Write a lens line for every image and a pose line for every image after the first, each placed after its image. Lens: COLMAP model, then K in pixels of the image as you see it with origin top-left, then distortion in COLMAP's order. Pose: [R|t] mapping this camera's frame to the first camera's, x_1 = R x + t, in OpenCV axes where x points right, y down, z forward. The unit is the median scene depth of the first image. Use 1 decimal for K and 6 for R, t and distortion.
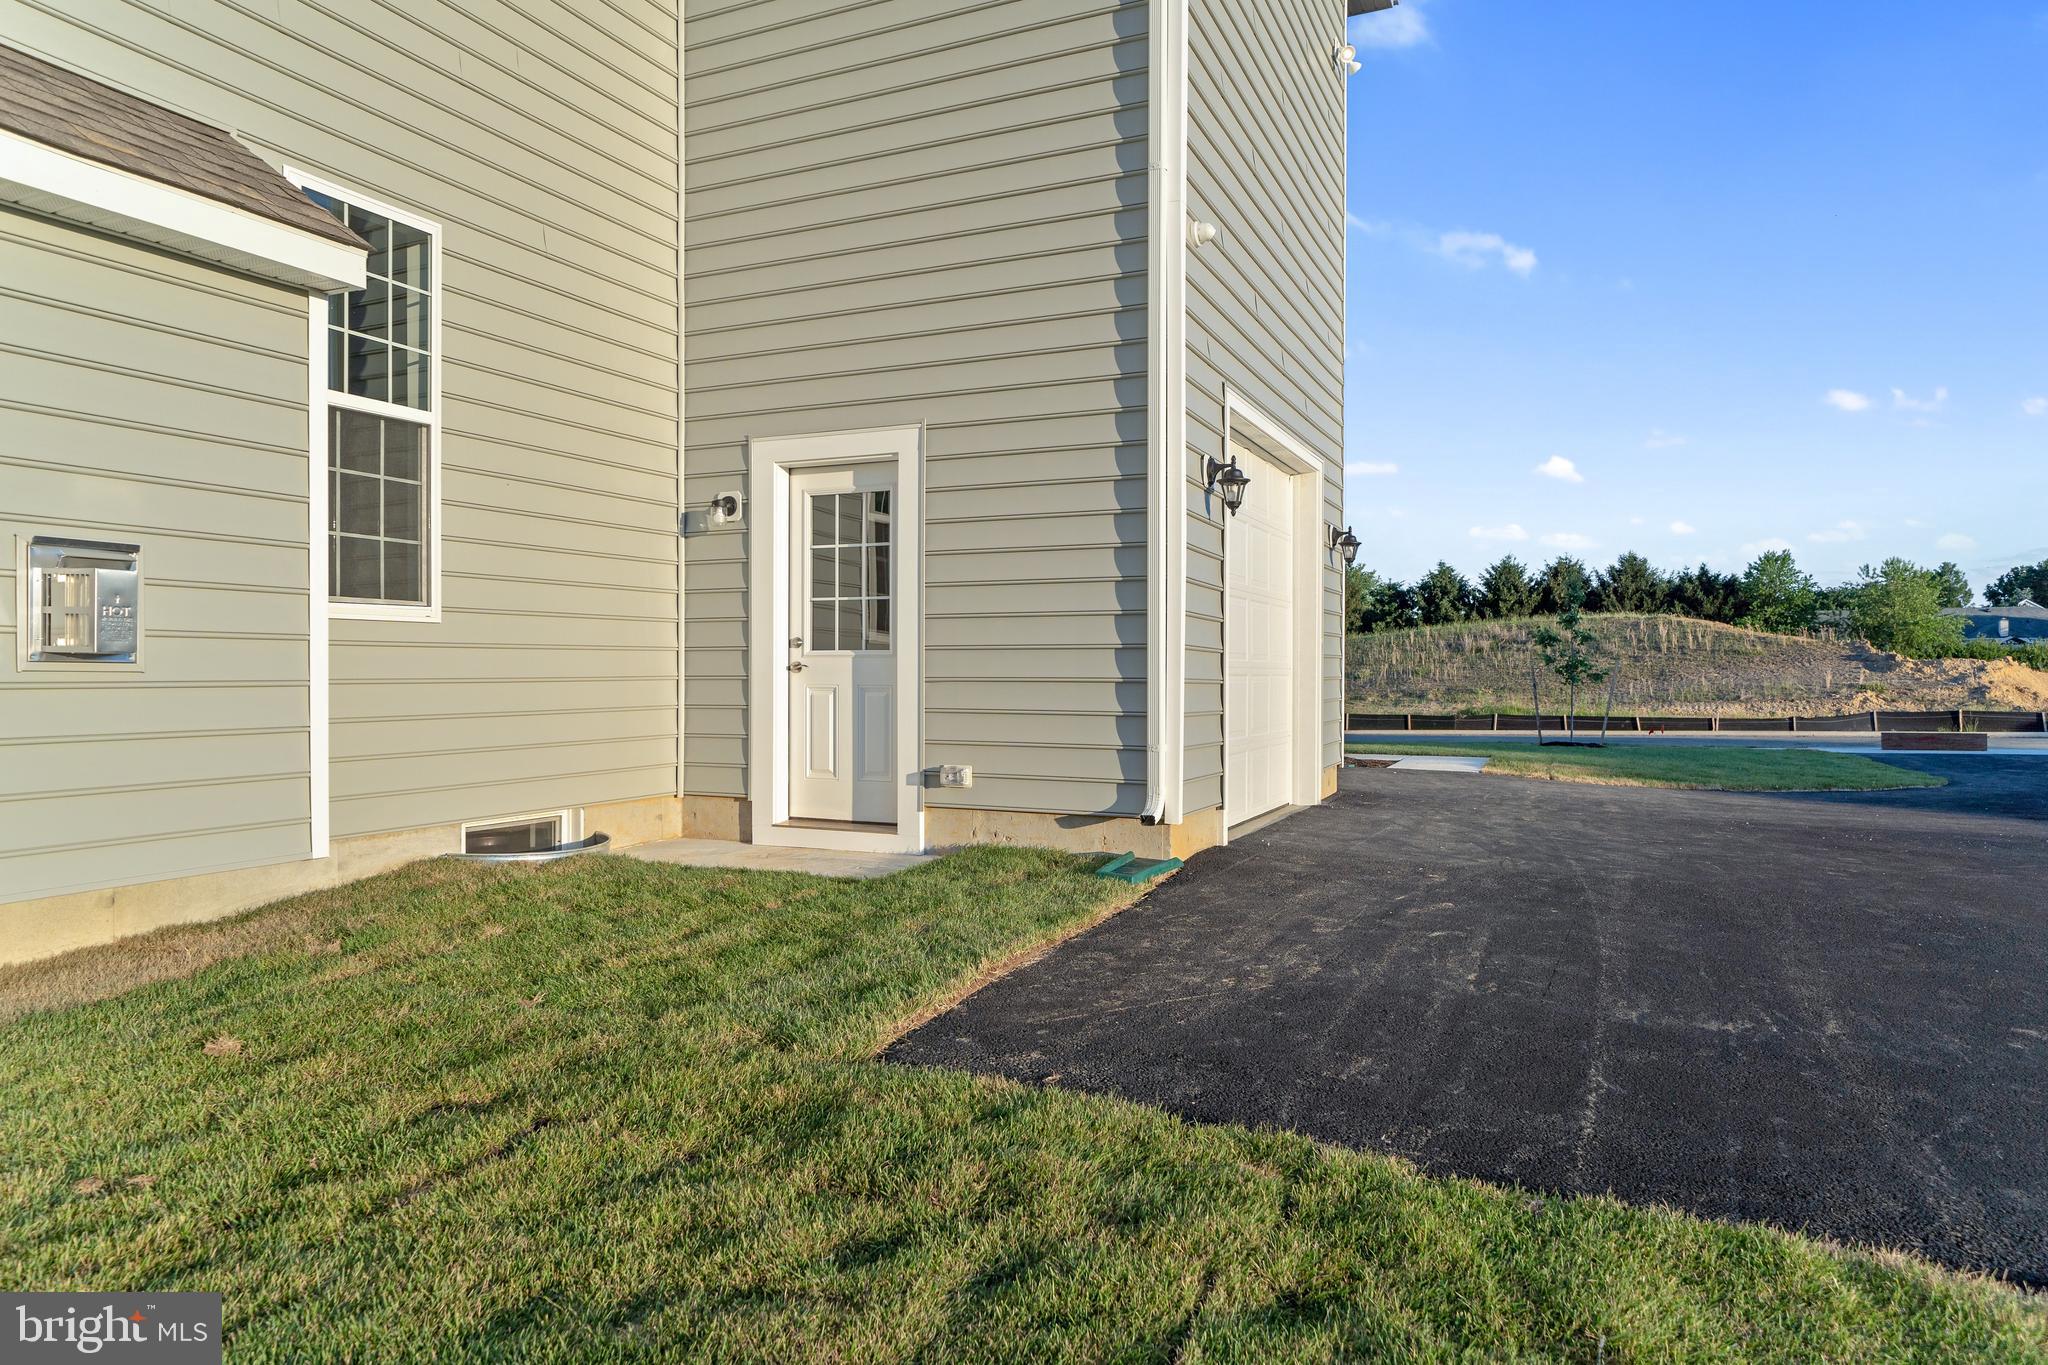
lens RADIAL K [[1251.8, 0, 1024.0], [0, 1251.8, 682.5], [0, 0, 1]] dist [0.002691, 0.000092]
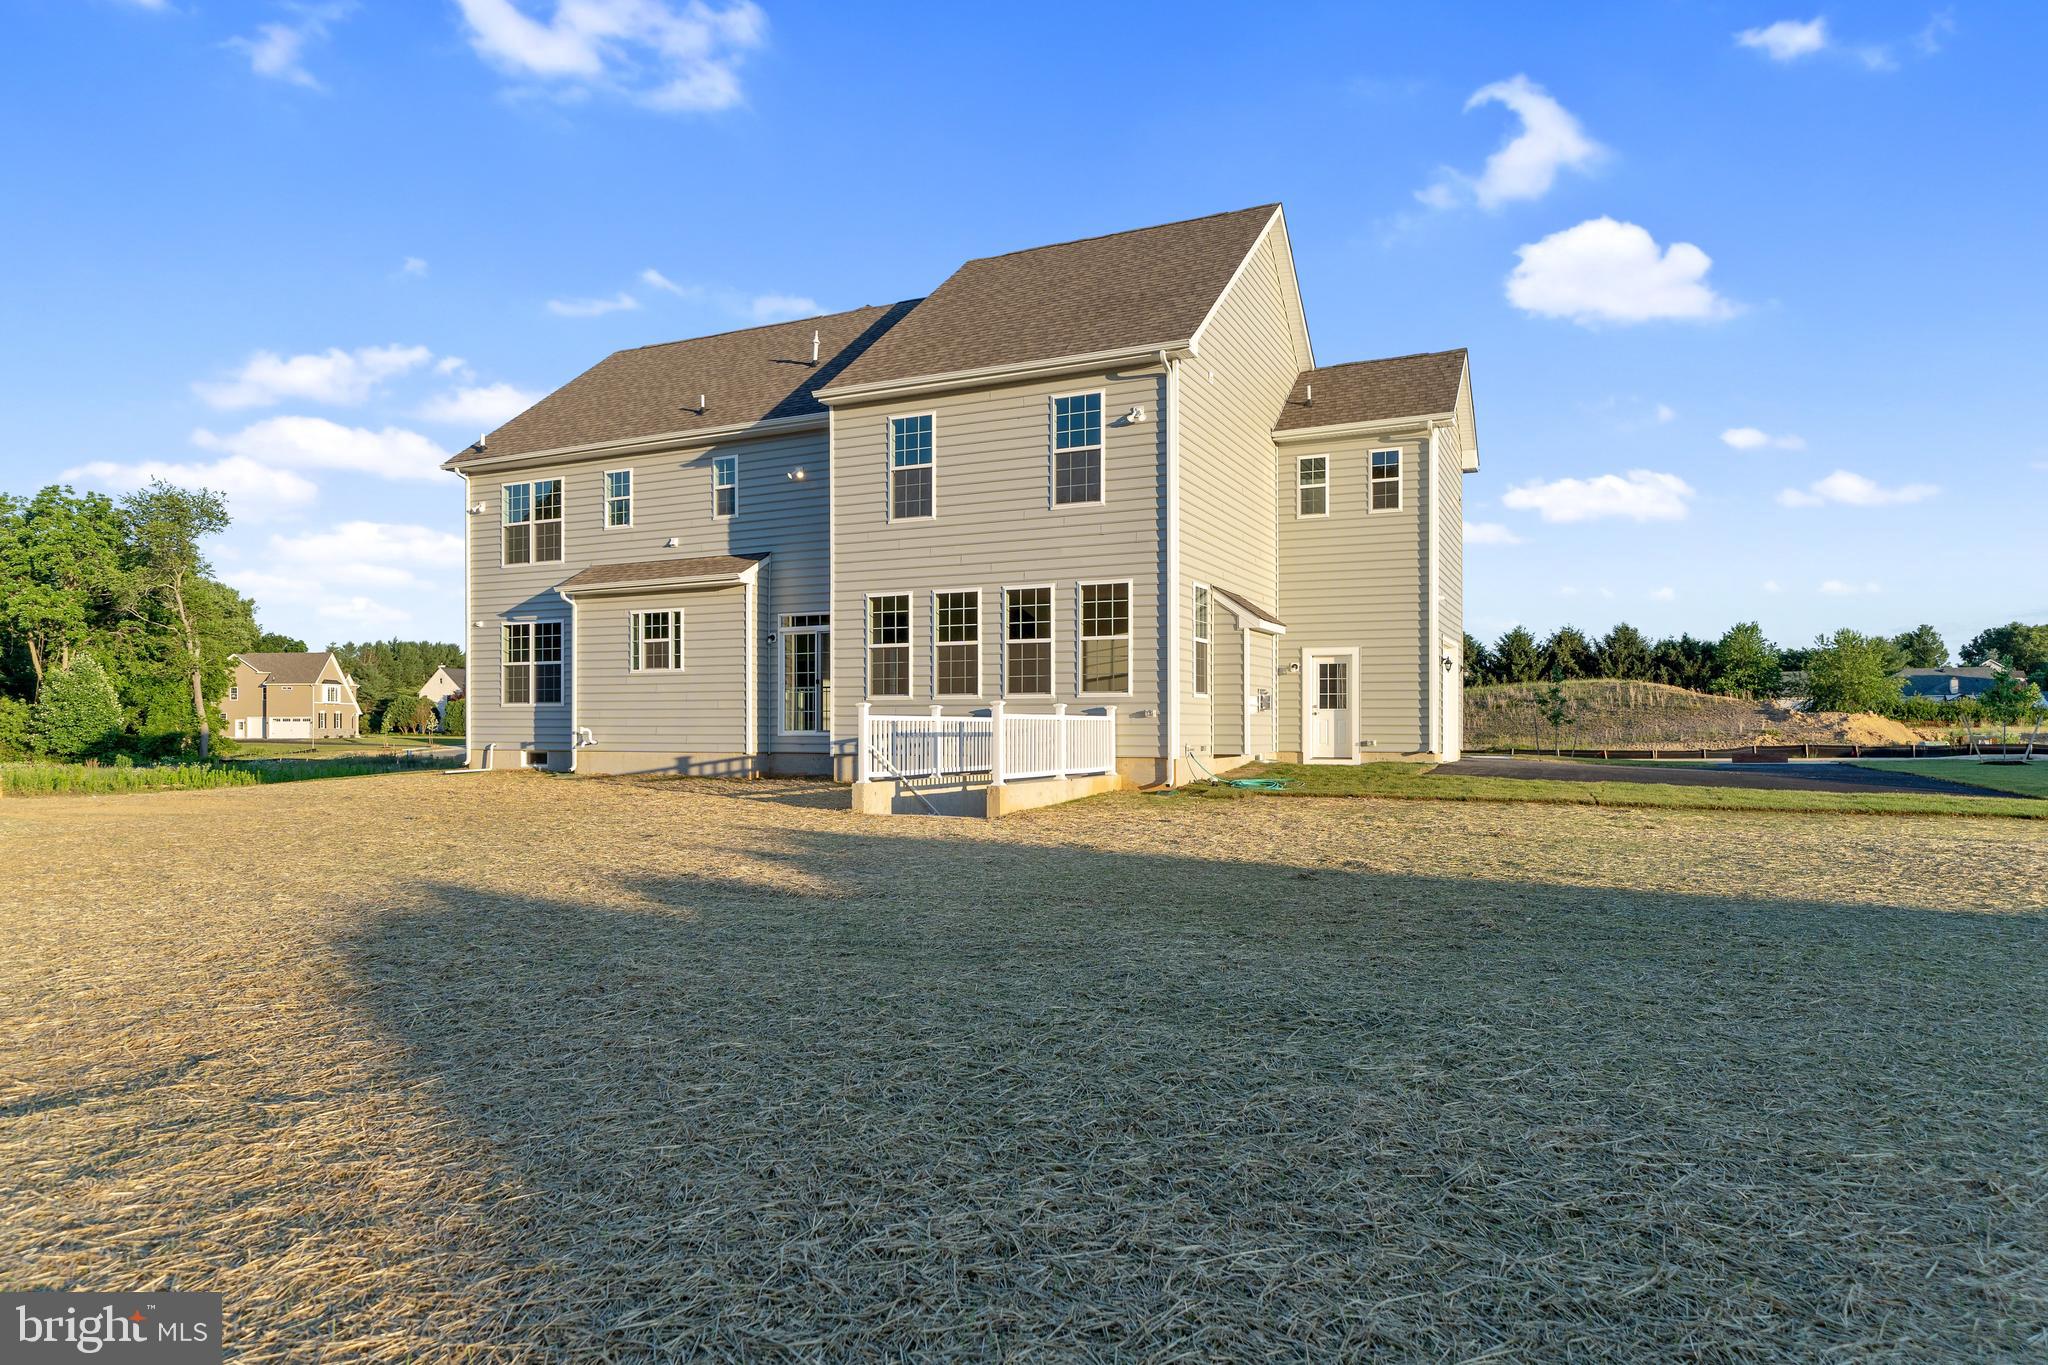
lens RADIAL K [[1215.5, 0, 1026.6], [0, 1215.5, 728.8], [0, 0, 1]] dist [-0.001685, -0.000006]
pose [[0.999873, -0.001106, -0.015917, -0.065633], [0.000988, 0.999972, -0.007446, 0.003811], [0.015924, 0.007429, 0.999846, -0.167849]]
